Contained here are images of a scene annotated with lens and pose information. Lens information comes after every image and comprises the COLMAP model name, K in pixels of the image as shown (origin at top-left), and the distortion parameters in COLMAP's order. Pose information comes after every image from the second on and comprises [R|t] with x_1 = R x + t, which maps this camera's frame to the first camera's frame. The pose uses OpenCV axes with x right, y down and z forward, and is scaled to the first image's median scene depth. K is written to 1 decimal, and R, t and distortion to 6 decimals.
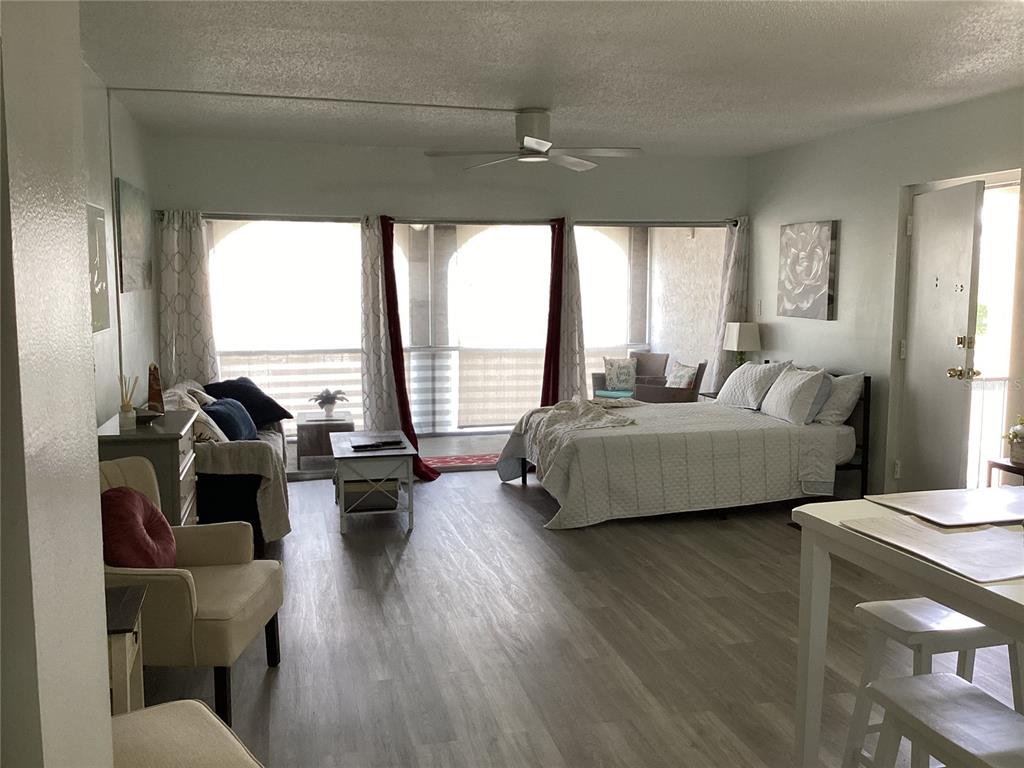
lens RADIAL K [[923.5, 0, 512.0], [0, 923.5, 384.0], [0, 0, 1]] dist [0.098083, -0.195956]
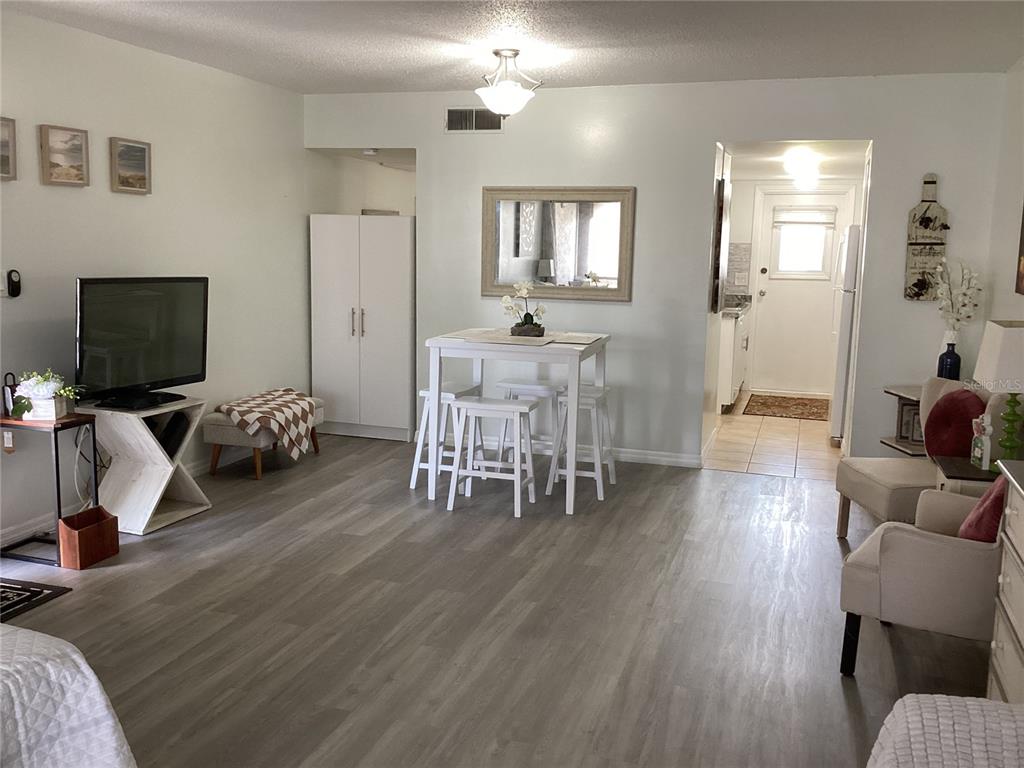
lens RADIAL K [[923.5, 0, 512.0], [0, 923.5, 384.0], [0, 0, 1]] dist [0.098083, -0.195956]
pose [[-0.850447, -0.097531, 0.516940, -0.293266], [0.038432, 0.968519, 0.245956, -0.141979], [-0.524655, 0.229040, -0.819926, 1.285664]]
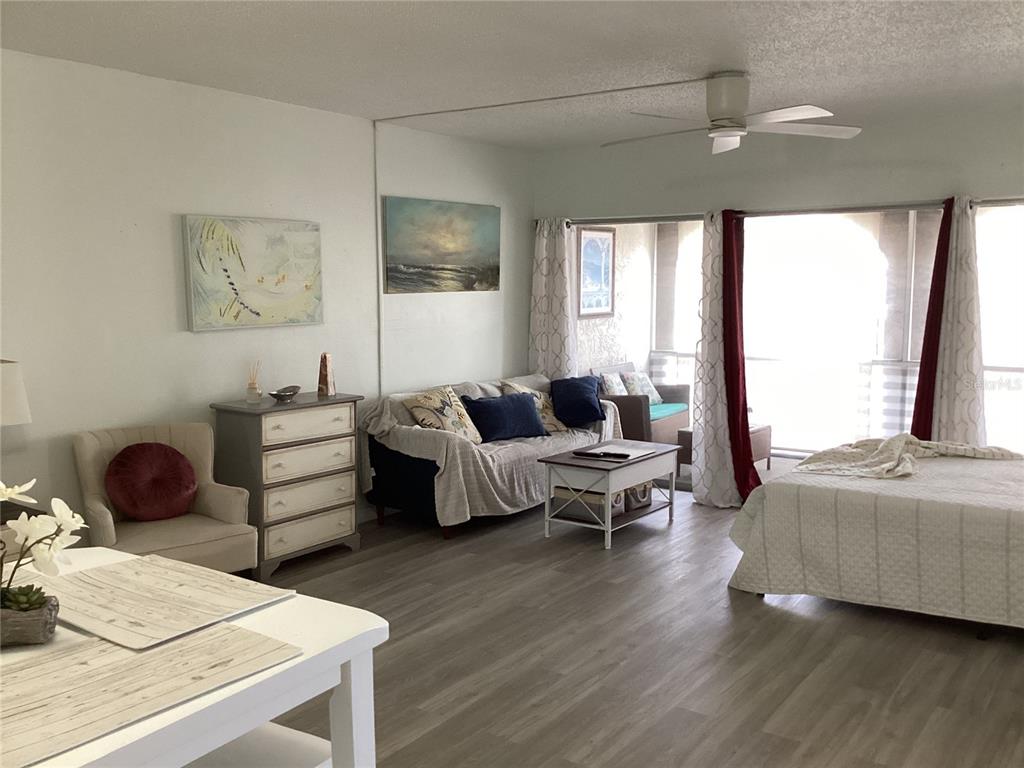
lens RADIAL K [[923.5, 0, 512.0], [0, 923.5, 384.0], [0, 0, 1]] dist [0.098083, -0.195956]
pose [[0.654196, 0.082431, -0.751819, 0.557943], [-0.081003, 0.995962, 0.038714, -0.040445], [0.751974, 0.035573, 0.658232, 0.330986]]
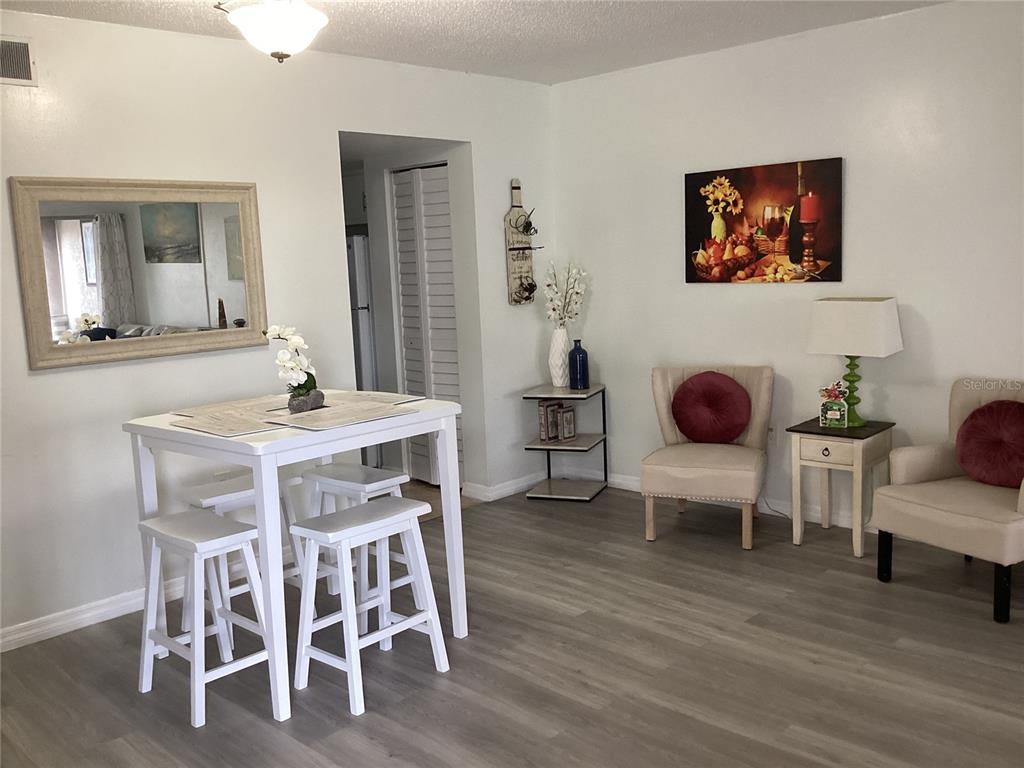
lens RADIAL K [[923.5, 0, 512.0], [0, 923.5, 384.0], [0, 0, 1]] dist [0.098083, -0.195956]
pose [[-0.847987, 0.108760, -0.518738, 0.457169], [-0.015341, 0.973273, 0.229136, -0.109053], [0.529795, 0.202262, -0.823655, 1.034623]]
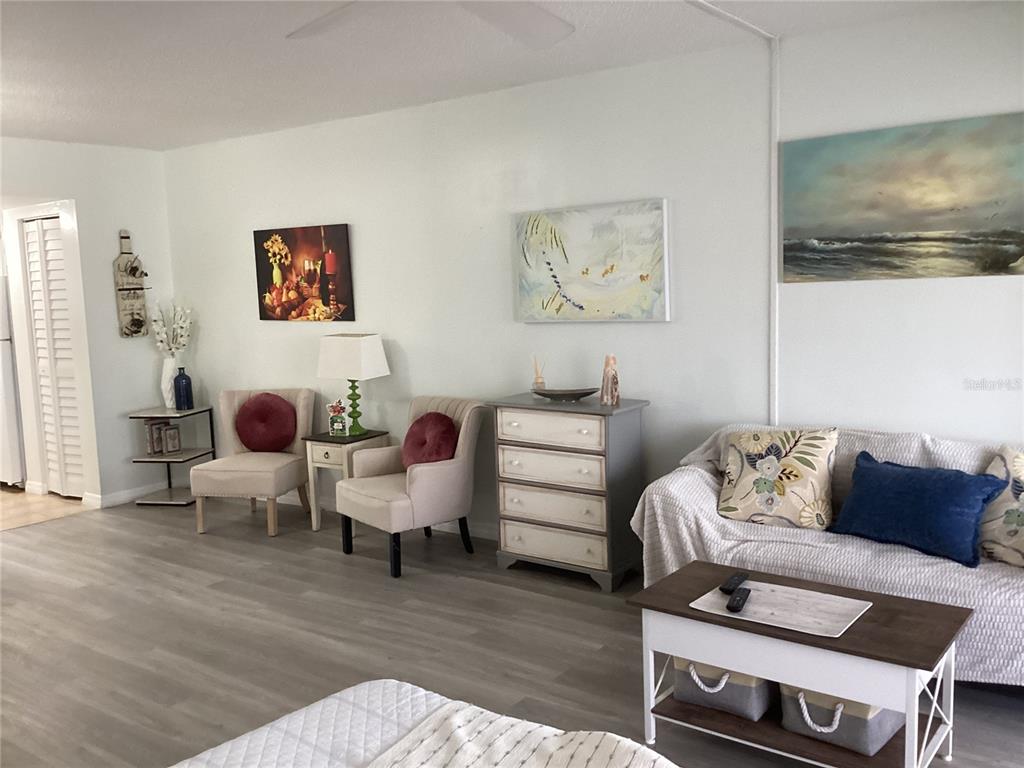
lens RADIAL K [[923.5, 0, 512.0], [0, 923.5, 384.0], [0, 0, 1]] dist [0.098083, -0.195956]
pose [[-0.767359, 0.098166, -0.633658, 0.289889], [-0.036770, 0.979849, 0.196327, -0.156766], [0.640162, 0.173953, -0.748287, 1.416961]]
